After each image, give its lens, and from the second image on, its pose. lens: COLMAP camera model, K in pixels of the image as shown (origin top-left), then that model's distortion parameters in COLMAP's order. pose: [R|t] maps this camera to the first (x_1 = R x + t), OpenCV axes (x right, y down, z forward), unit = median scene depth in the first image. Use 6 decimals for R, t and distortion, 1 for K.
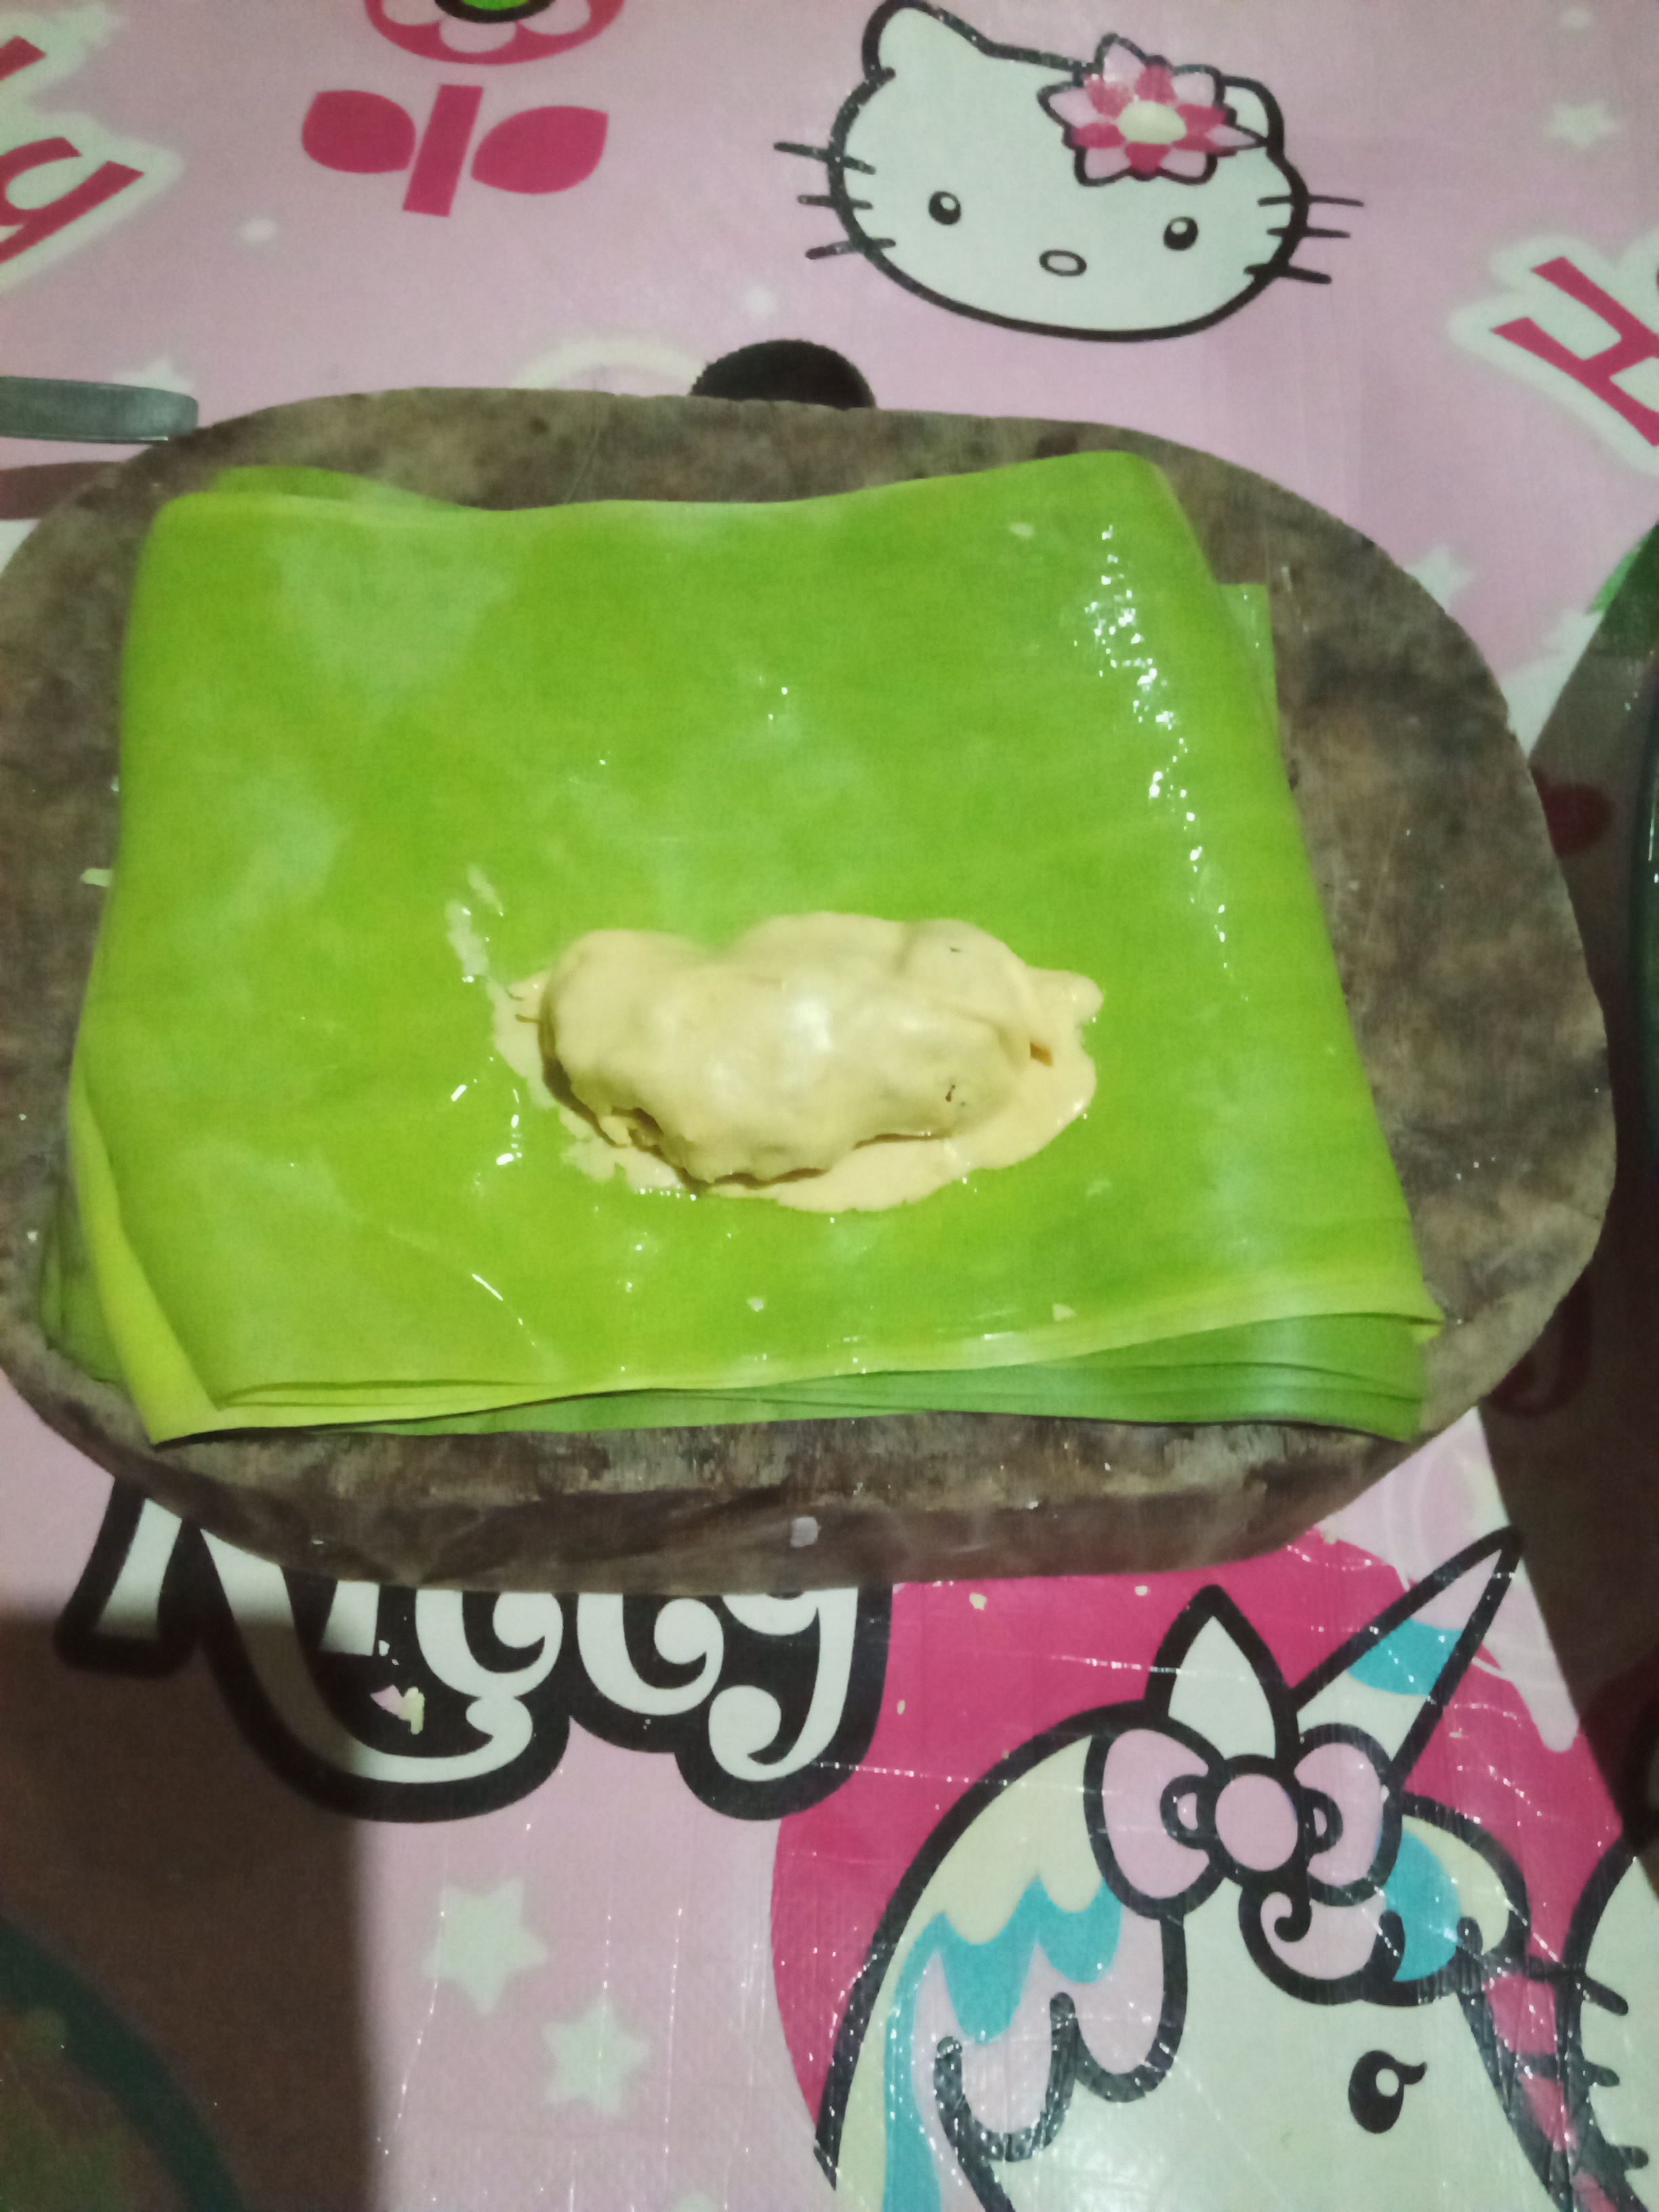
lens RADIAL K [[1876.0, 0, 829.5], [0, 1876.0, 1106.0], [0, 0, 1]] dist [0.092200, -0.191201]
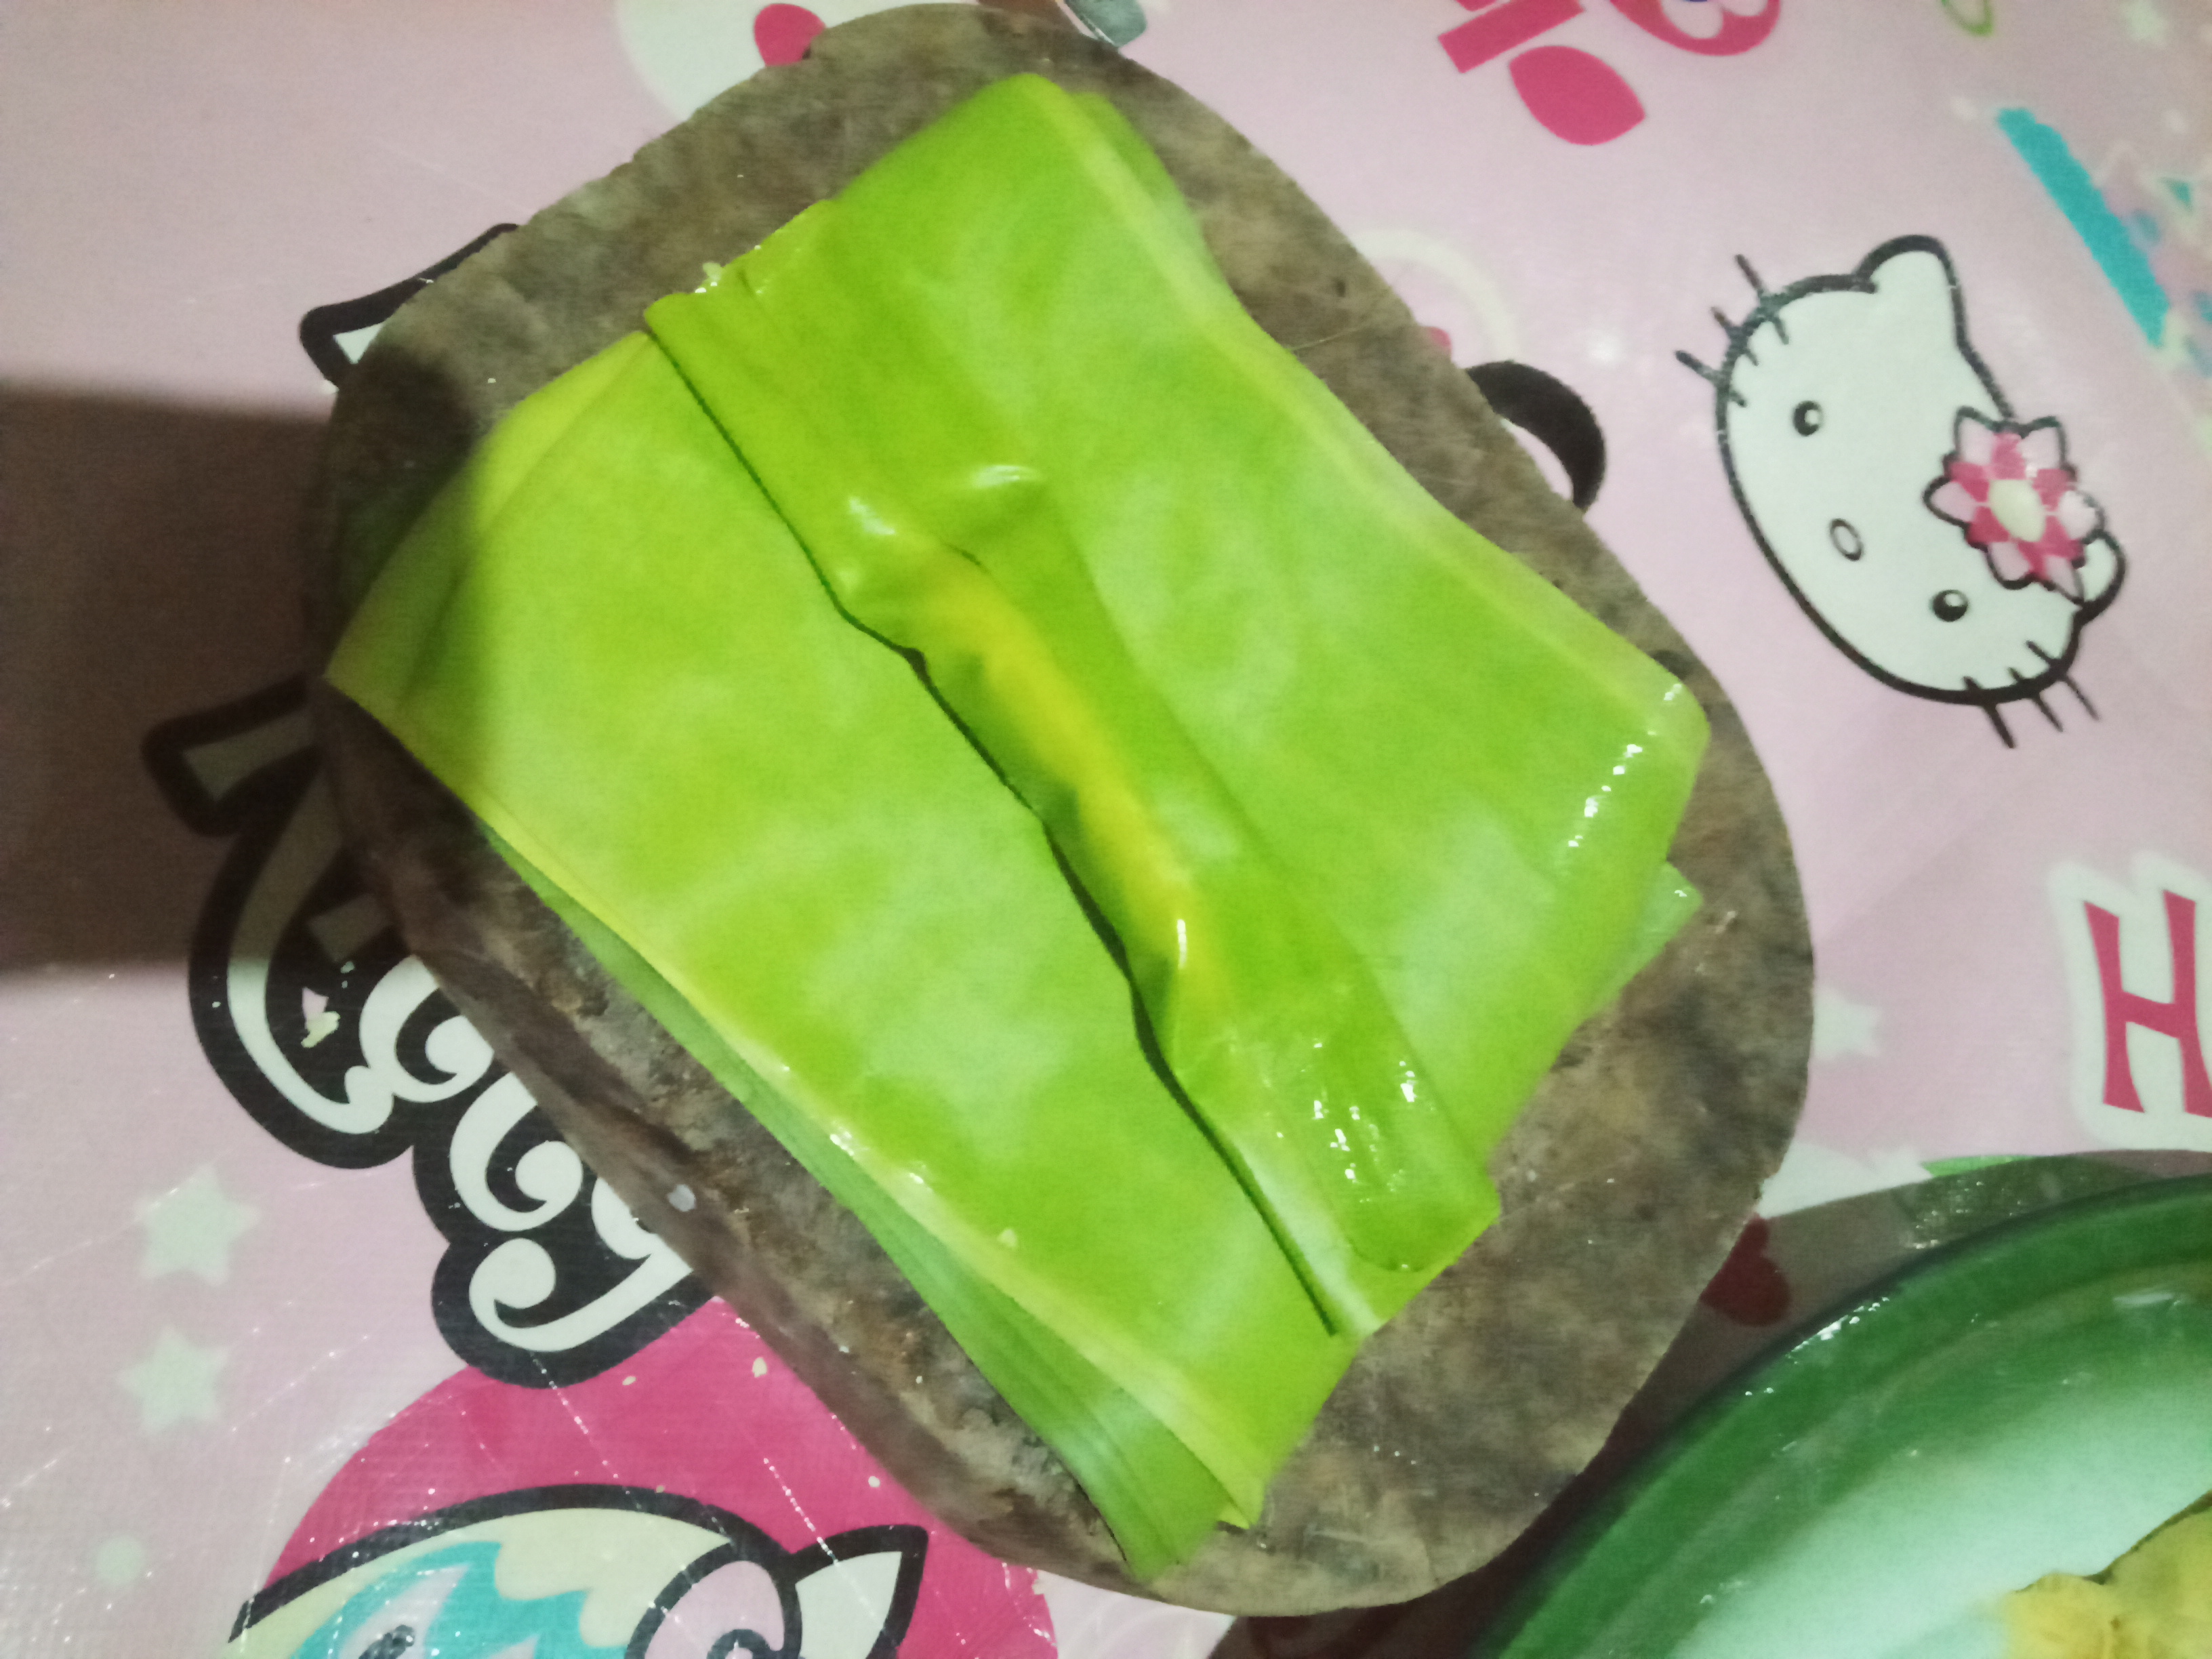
lens RADIAL K [[1876.0, 0, 1108.3], [0, 1876.0, 821.4], [0, 0, 1]] dist [0.092200, -0.191201]
pose [[0.667576, 0.742379, -0.056709, 0.043260], [-0.743419, 0.668815, 0.003968, -0.081765], [0.040873, 0.039509, 0.998383, -0.031071]]
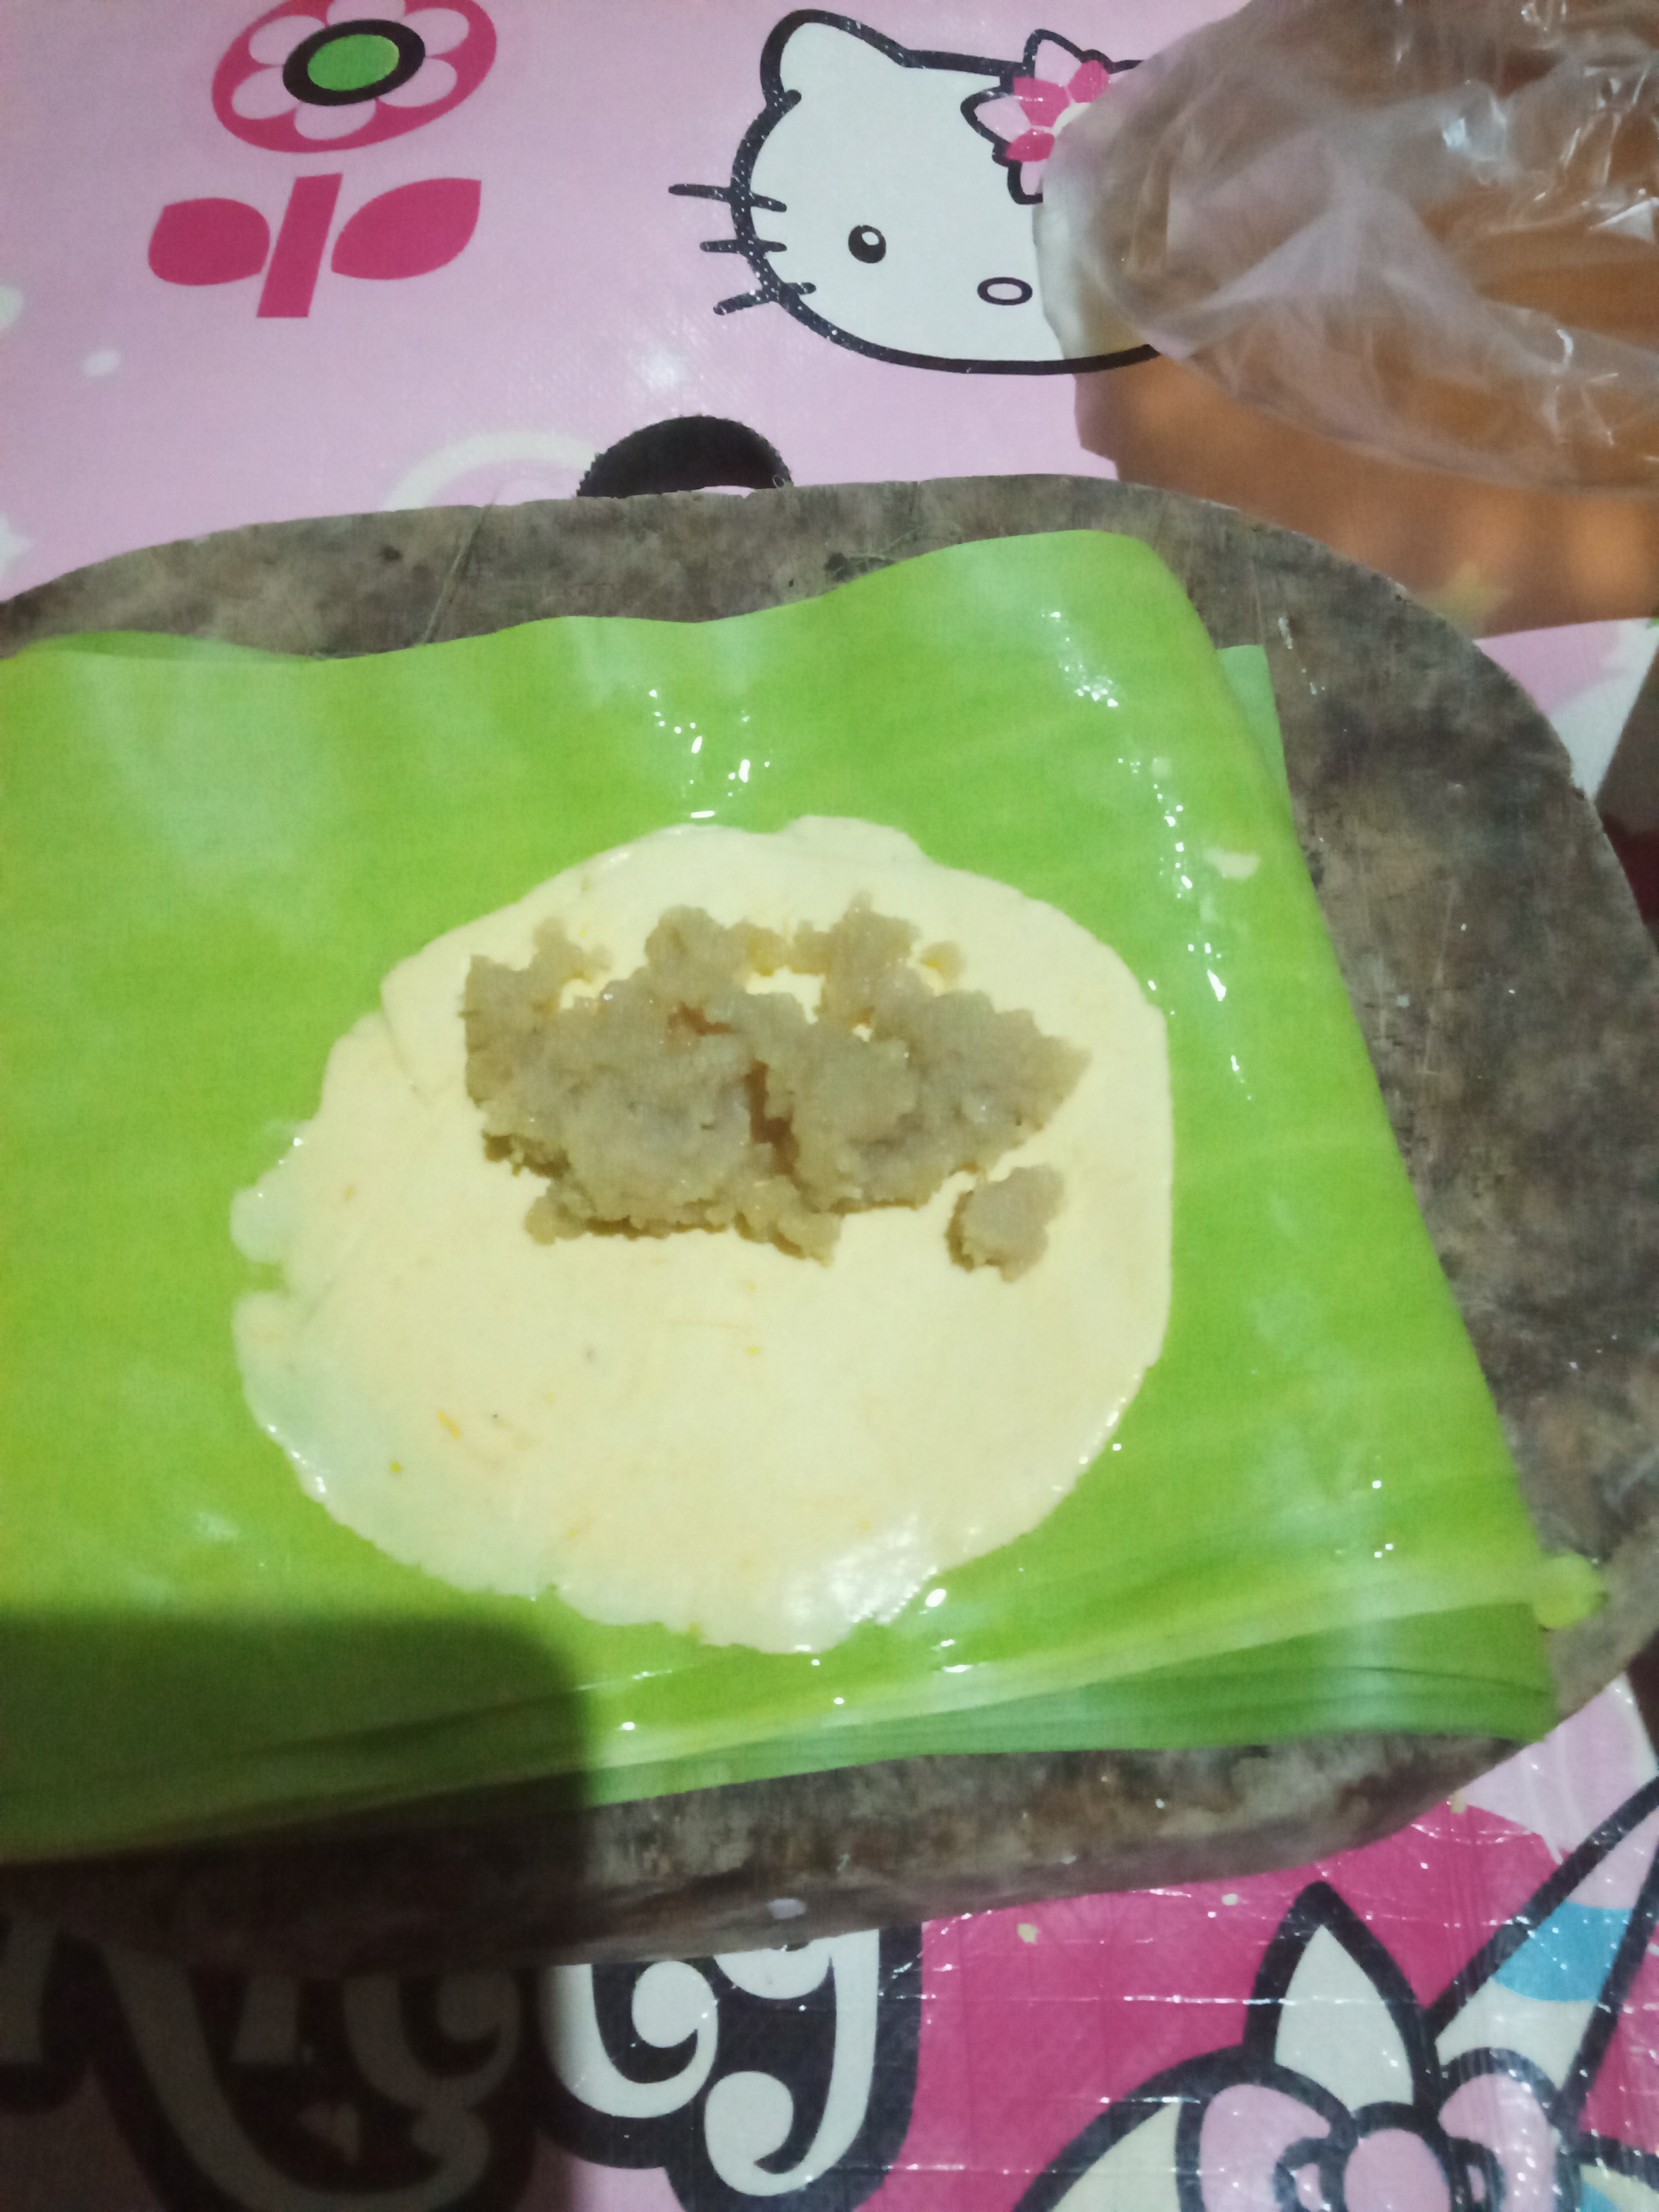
lens RADIAL K [[1835.1, 0, 829.5], [0, 1835.1, 1106.0], [0, 0, 1]] dist [0.111723, -0.228118]
pose [[0.993758, -0.099056, -0.051314, 0.070400], [0.098321, 0.995015, -0.016664, -0.085800], [0.052709, 0.011515, 0.998544, 0.194995]]
